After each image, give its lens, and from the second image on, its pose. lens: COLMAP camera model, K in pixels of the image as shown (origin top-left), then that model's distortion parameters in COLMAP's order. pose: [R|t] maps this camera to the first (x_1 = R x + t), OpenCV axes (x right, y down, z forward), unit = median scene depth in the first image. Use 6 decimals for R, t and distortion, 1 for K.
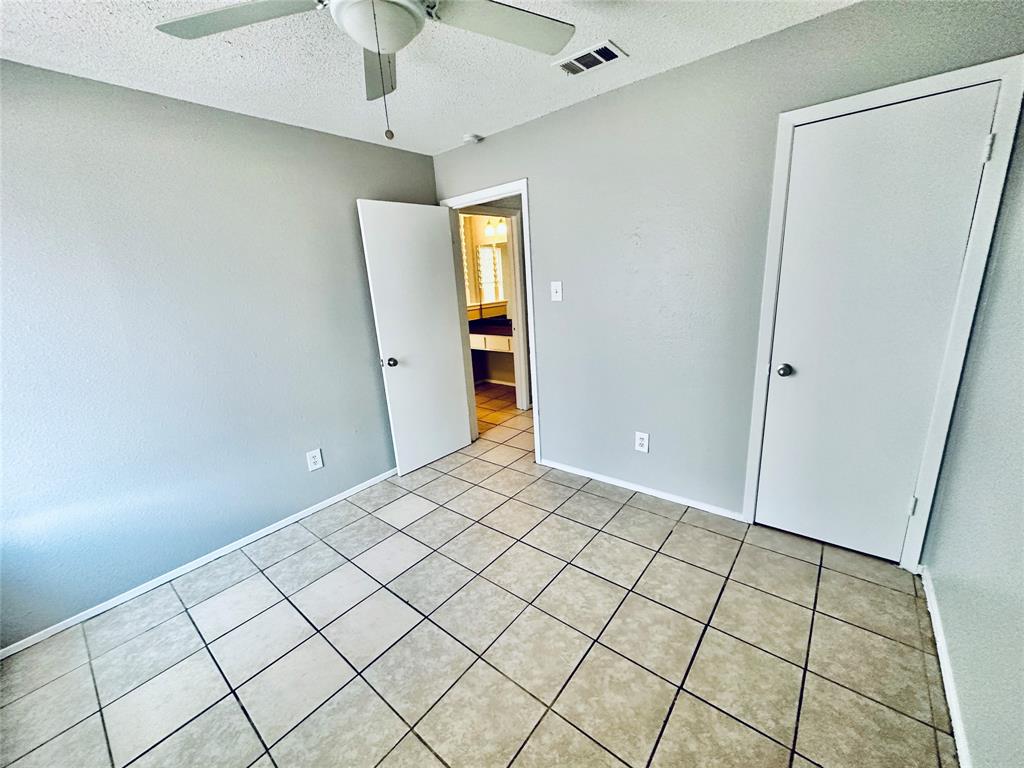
lens RADIAL K [[407.6, 0, 512.5], [0, 407.6, 380.2], [0, 0, 1]] dist [-0.002101, -0.000070]
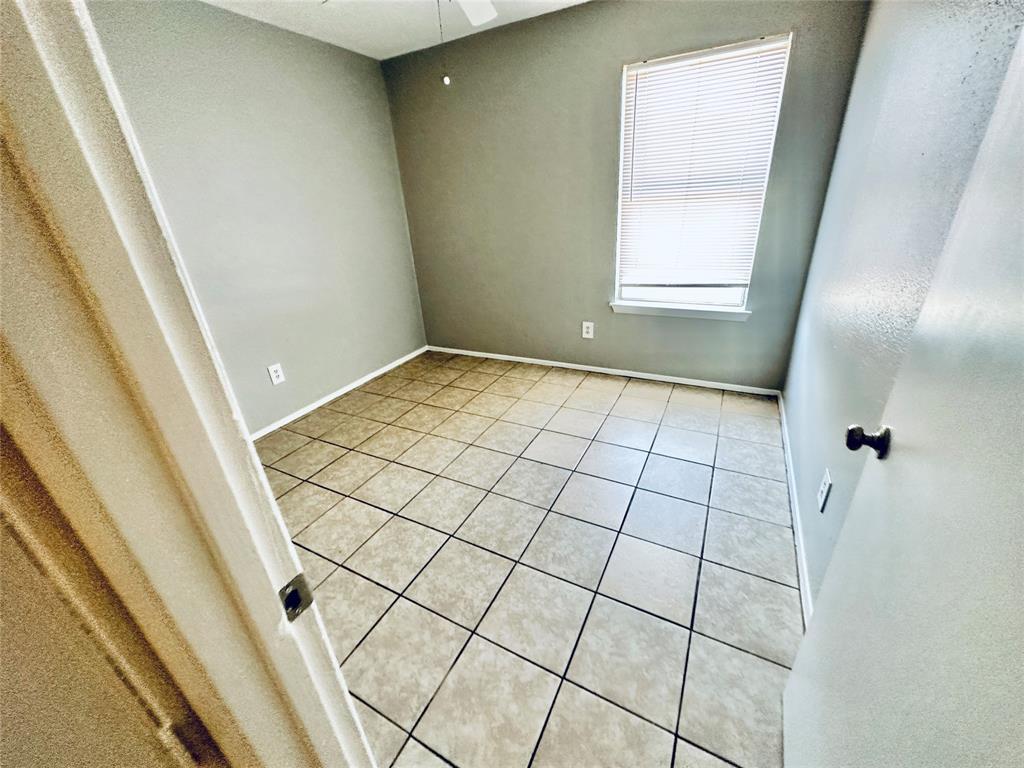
lens RADIAL K [[407.6, 0, 512.5], [0, 407.6, 380.2], [0, 0, 1]] dist [-0.002101, -0.000070]
pose [[-0.971711, 0.195542, -0.132441, -0.059005], [0.069638, 0.773076, 0.630479, -0.358684], [0.225672, 0.603420, -0.764824, 1.567699]]
